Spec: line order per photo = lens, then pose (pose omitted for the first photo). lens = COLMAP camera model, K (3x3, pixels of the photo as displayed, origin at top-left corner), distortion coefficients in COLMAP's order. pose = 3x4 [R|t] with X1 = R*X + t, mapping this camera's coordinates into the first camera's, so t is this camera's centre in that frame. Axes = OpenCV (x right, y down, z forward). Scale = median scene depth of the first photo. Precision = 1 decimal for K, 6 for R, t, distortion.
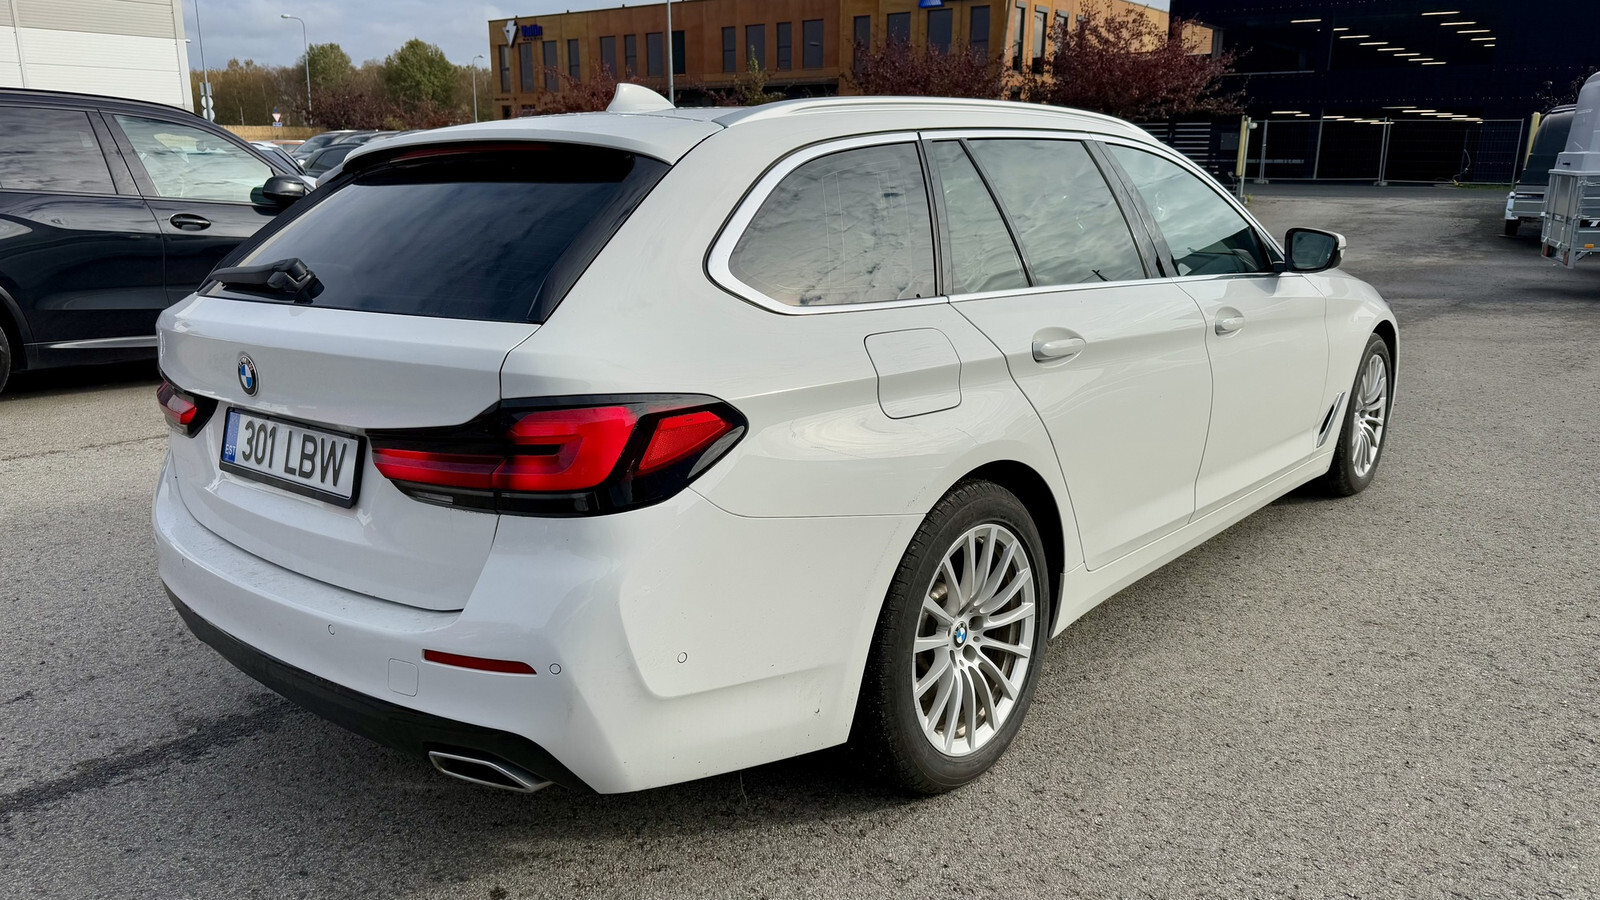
lens RADIAL K [[1169.7, 0, 800.0], [0, 1169.7, 450.0], [0, 0, 1]] dist [-0.009427, -0.007921]
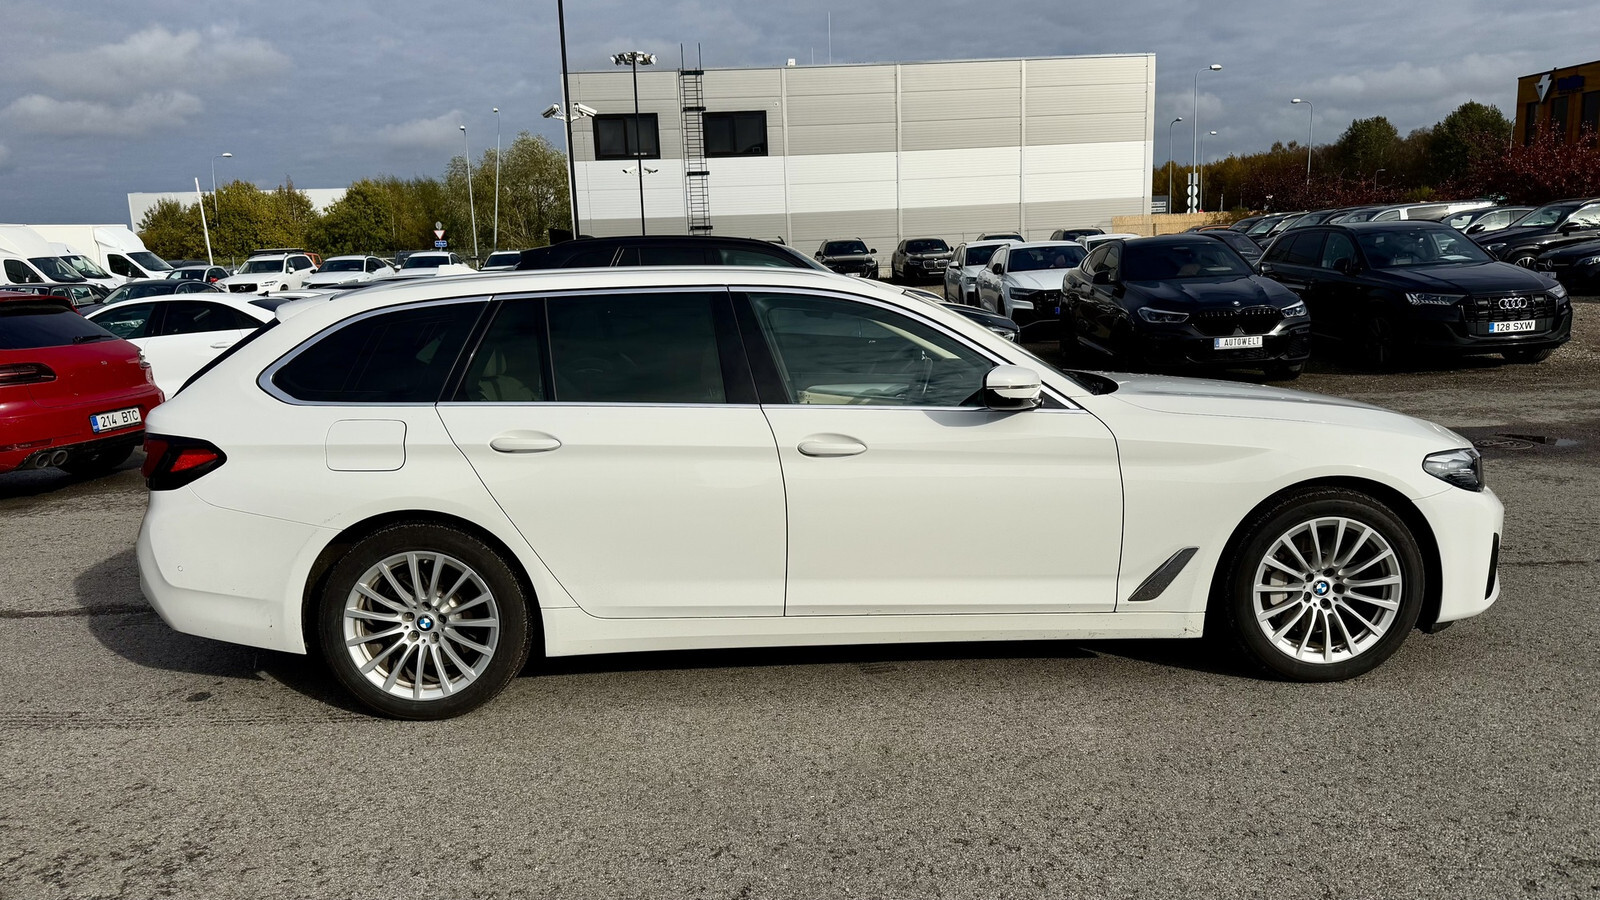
lens RADIAL K [[1169.7, 0, 800.0], [0, 1169.7, 450.0], [0, 0, 1]] dist [-0.009427, -0.007921]
pose [[0.645303, 0.098030, -0.757611, 0.655121], [-0.142107, 0.989826, 0.007036, -0.059817], [0.750593, 0.103122, 0.652668, 0.145387]]
